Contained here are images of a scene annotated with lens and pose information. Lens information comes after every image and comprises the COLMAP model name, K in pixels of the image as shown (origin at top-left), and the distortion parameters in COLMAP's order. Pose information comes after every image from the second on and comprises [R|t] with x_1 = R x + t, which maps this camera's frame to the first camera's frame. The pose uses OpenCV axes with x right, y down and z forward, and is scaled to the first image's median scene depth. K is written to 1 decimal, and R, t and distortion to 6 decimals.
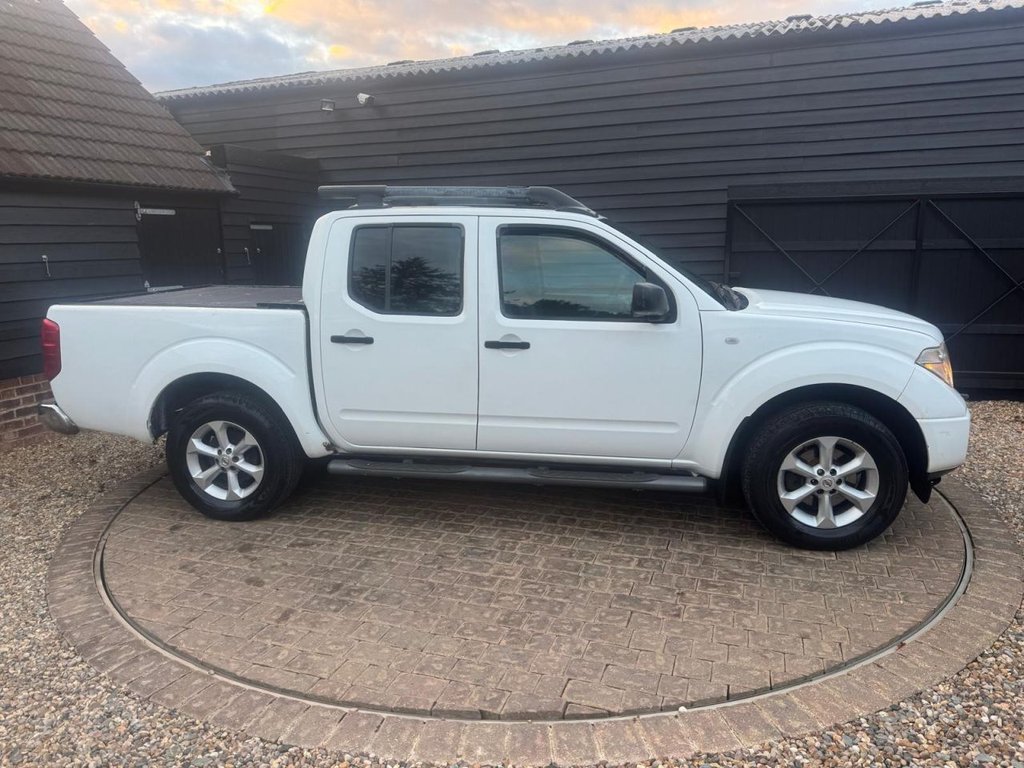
lens RADIAL K [[734.3, 0, 510.7], [0, 734.3, 388.3], [0, 0, 1]] dist [0.003574, -0.009435]
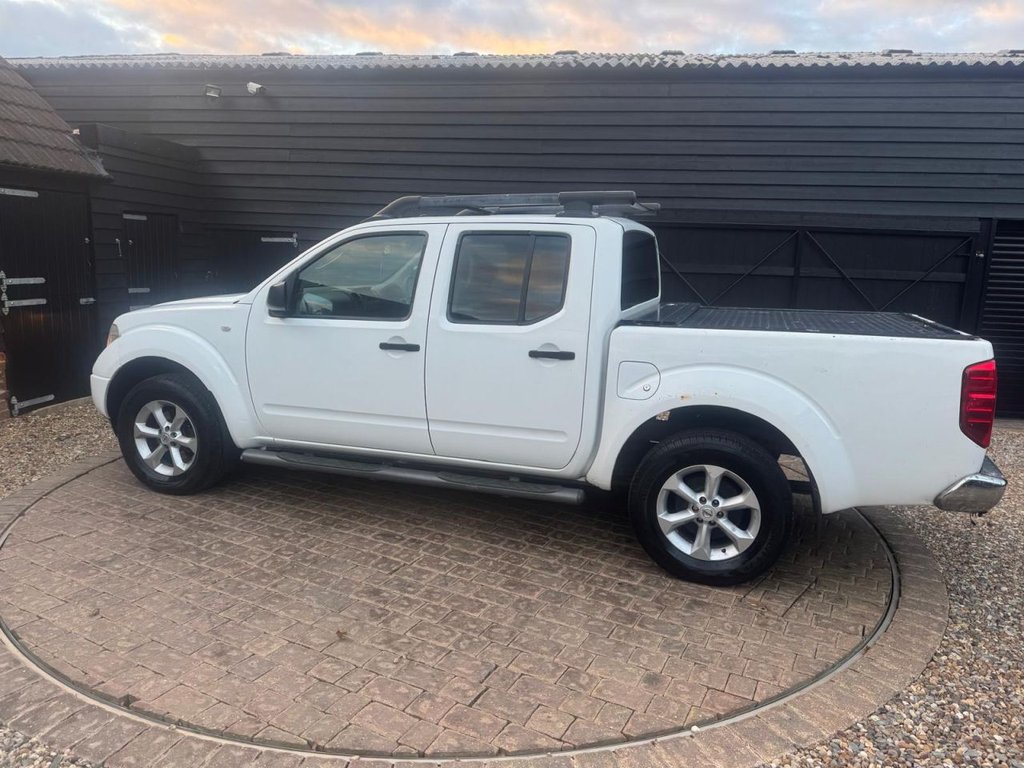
lens RADIAL K [[739.7, 0, 513.3], [0, 739.7, 380.5], [0, 0, 1]] dist [-0.005512, -0.001545]
pose [[0.978395, 0.017341, 0.206016, -0.201149], [-0.012433, 0.999608, -0.025092, -0.006295], [-0.206370, 0.021989, 0.978227, 0.054051]]
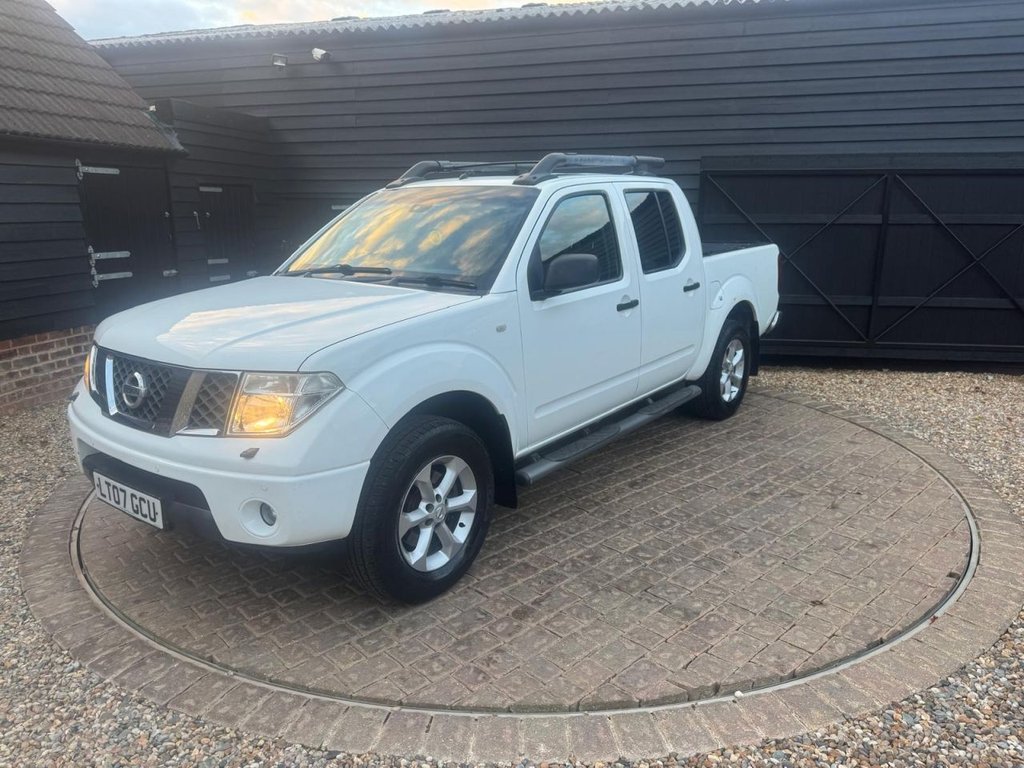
lens RADIAL K [[736.0, 0, 509.5], [0, 736.0, 387.5], [0, 0, 1]] dist [0.003079, -0.009365]
pose [[0.995994, -0.005537, 0.089246, -0.139777], [0.002066, 0.999240, 0.038937, -0.007639], [-0.089394, -0.038597, 0.995248, 0.062372]]
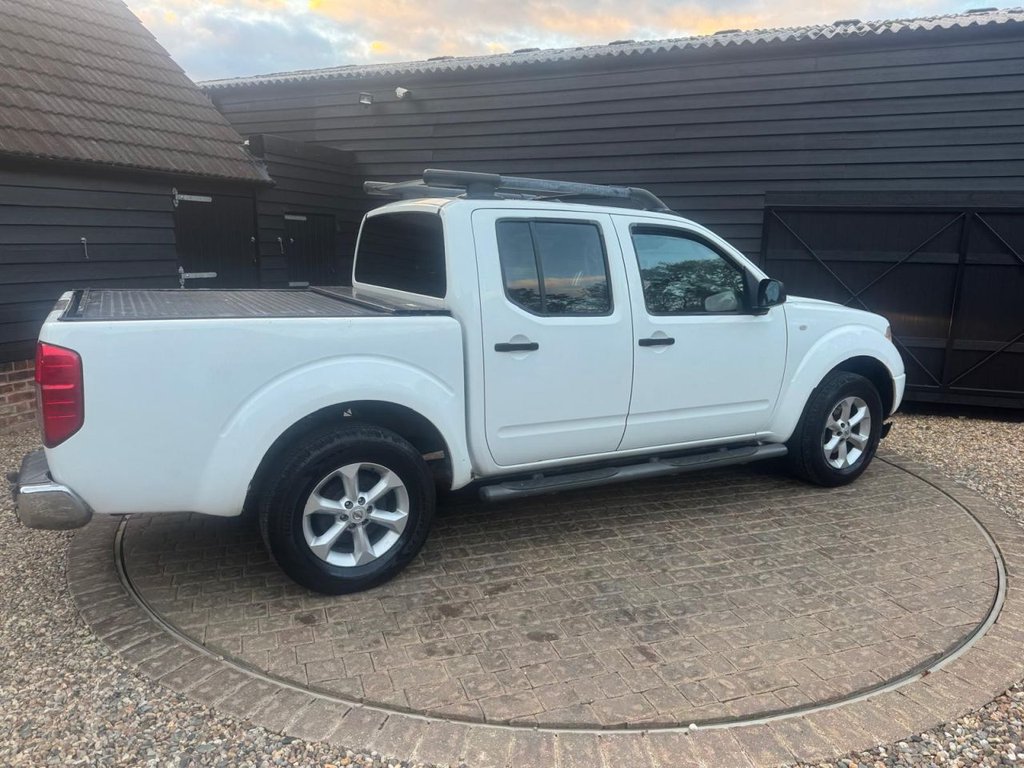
lens RADIAL K [[734.3, 0, 504.5], [0, 734.3, 385.5], [0, 0, 1]] dist [0.004876, -0.010879]
pose [[0.998061, 0.044117, -0.043910, 0.006862], [-0.044172, 0.999024, -0.000284, -0.002425], [0.043855, 0.002223, 0.999035, 0.014115]]
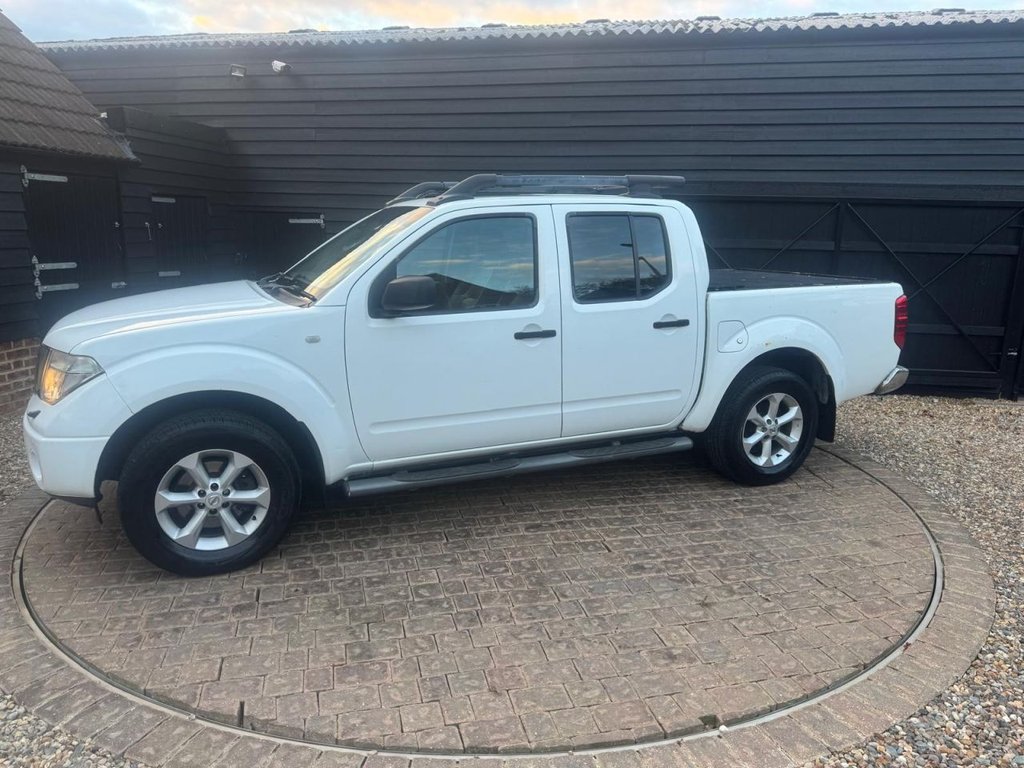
lens RADIAL K [[734.6, 0, 510.7], [0, 734.6, 386.6], [0, 0, 1]] dist [0.000860, -0.006883]
pose [[0.987569, 0.005753, 0.157081, -0.175994], [-0.008433, 0.999830, 0.016402, -0.020992], [-0.156960, -0.017523, 0.987450, 0.092500]]
